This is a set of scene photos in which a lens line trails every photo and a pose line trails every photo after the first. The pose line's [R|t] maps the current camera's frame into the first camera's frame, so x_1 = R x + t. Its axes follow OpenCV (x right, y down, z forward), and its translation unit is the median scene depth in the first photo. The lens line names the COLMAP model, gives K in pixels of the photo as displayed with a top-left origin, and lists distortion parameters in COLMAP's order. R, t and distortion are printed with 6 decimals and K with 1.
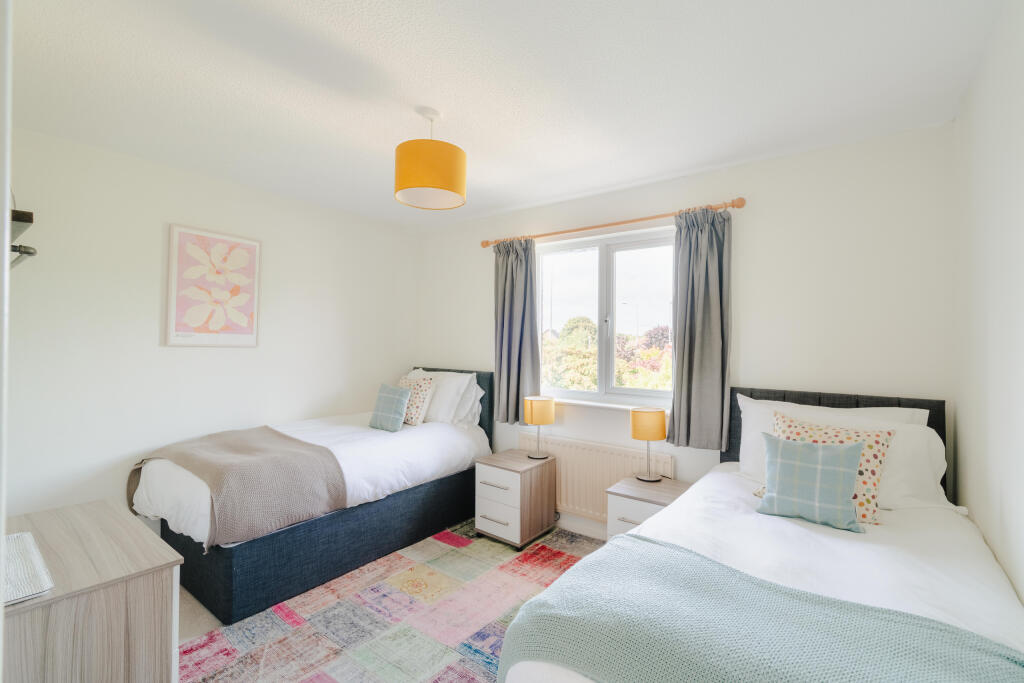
lens RADIAL K [[462.5, 0, 514.4], [0, 462.5, 343.1], [0, 0, 1]] dist [-0.011294, 0.003117]
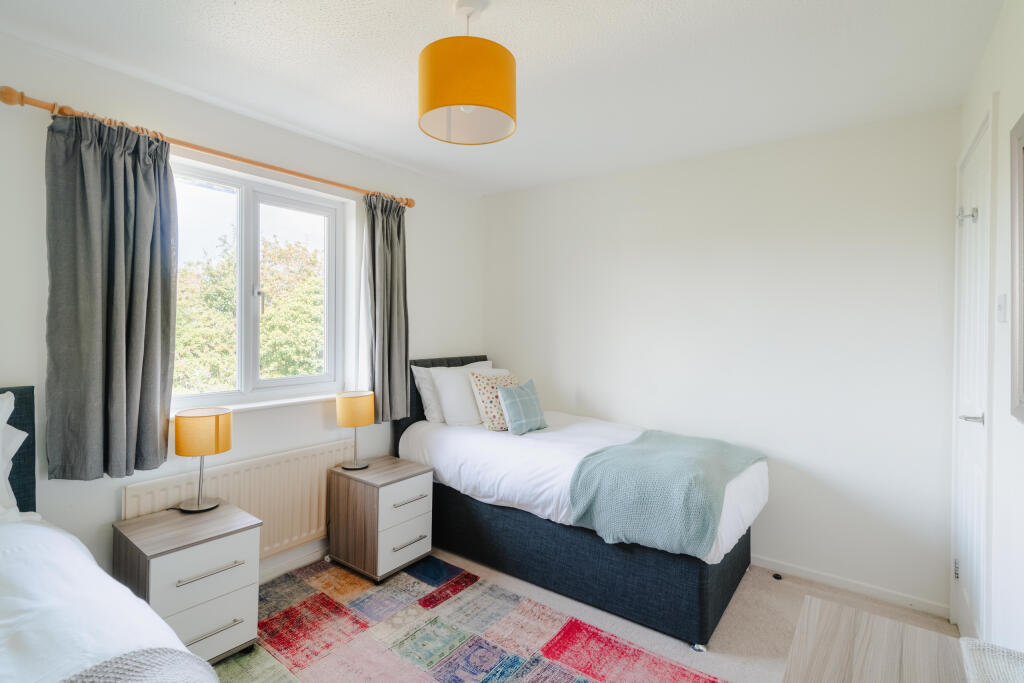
lens RADIAL K [[495.8, 0, 512.0], [0, 495.8, 333.2], [0, 0, 1]] dist [0.001941, 0.000517]
pose [[-0.018609, -0.022965, 0.999563, -0.677737], [-0.004049, 0.999730, 0.022894, -0.002986], [-0.999819, -0.003621, -0.018697, 0.662040]]
